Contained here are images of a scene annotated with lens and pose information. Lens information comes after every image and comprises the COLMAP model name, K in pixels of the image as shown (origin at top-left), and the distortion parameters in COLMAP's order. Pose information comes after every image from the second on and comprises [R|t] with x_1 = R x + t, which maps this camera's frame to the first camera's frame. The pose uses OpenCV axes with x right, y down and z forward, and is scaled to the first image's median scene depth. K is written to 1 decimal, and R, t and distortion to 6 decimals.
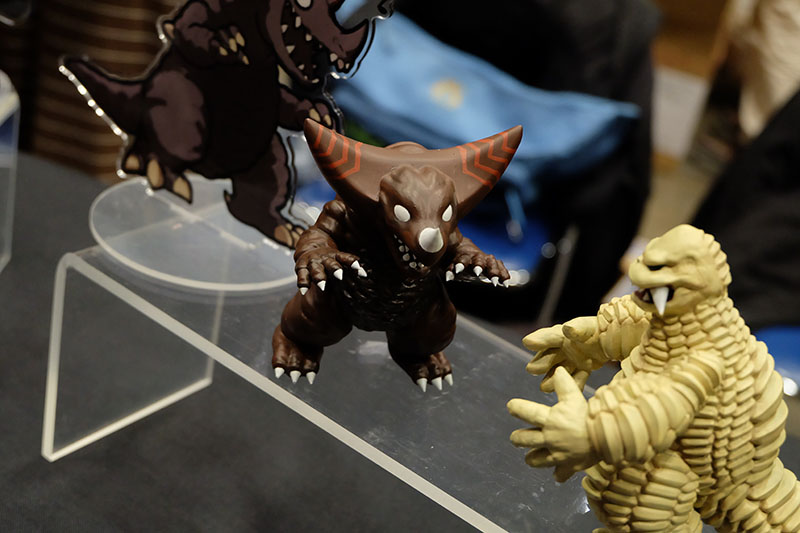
lens RADIAL K [[1128.1, 0, 399.5], [0, 1128.1, 268.5], [0, 0, 1]] dist [-0.035474, 0.000000]
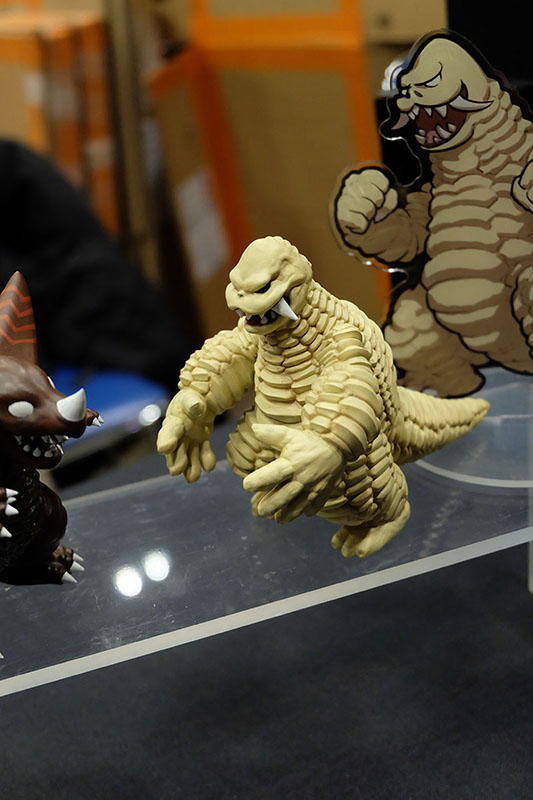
lens RADIAL K [[1128.1, 0, 265.8], [0, 1128.1, 398.0], [0, 0, 1]] dist [-0.035474, 0.000000]
pose [[0.535858, -0.577658, 0.615766, -0.462247], [0.583457, 0.780509, 0.224463, -0.151900], [-0.610274, 0.238993, 0.755280, 0.236425]]
